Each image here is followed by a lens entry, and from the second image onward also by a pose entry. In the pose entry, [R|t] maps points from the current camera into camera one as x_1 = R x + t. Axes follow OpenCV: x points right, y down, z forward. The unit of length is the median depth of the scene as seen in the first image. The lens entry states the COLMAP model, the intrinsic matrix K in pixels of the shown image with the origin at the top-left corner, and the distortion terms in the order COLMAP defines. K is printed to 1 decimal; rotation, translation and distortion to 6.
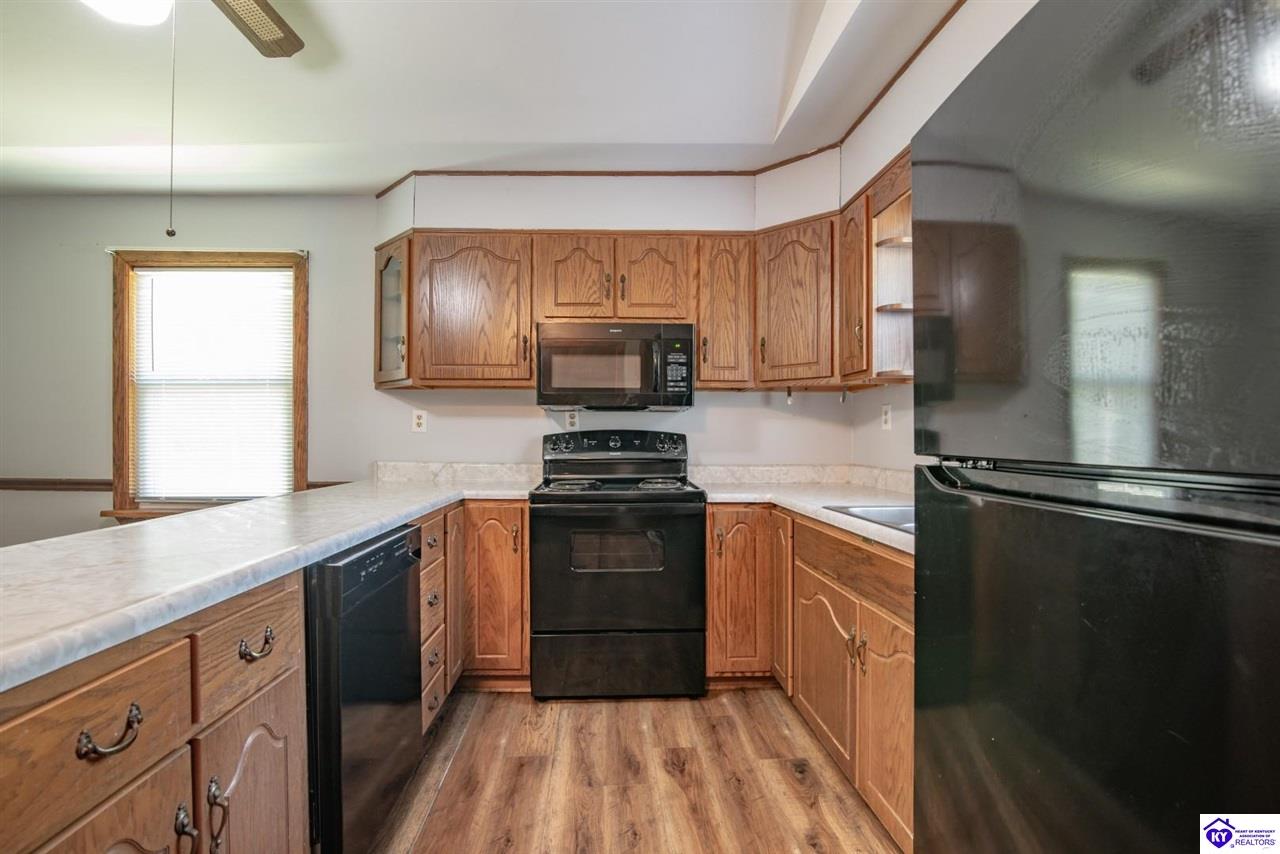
lens RADIAL K [[585.4, 0, 639.1], [0, 585.4, 430.7], [0, 0, 1]] dist [-0.018029, -0.000128]
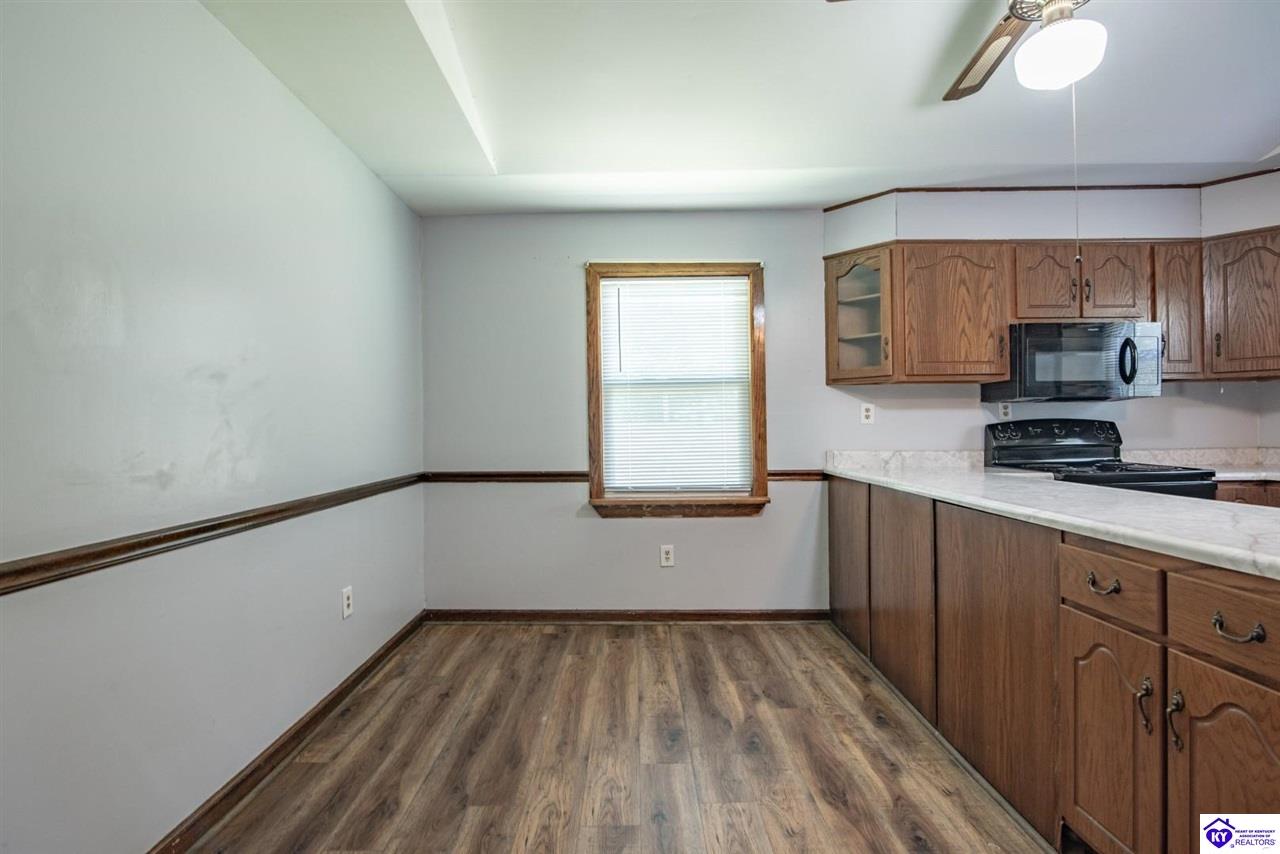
lens RADIAL K [[550.6, 0, 640.0], [0, 550.6, 427.0], [0, 0, 1]] dist [-0.014644, -0.000130]
pose [[0.999747, -0.015508, -0.016310, -0.799930], [0.015546, 0.999877, 0.002211, -0.000267], [0.016274, -0.002464, 0.999865, -0.047859]]
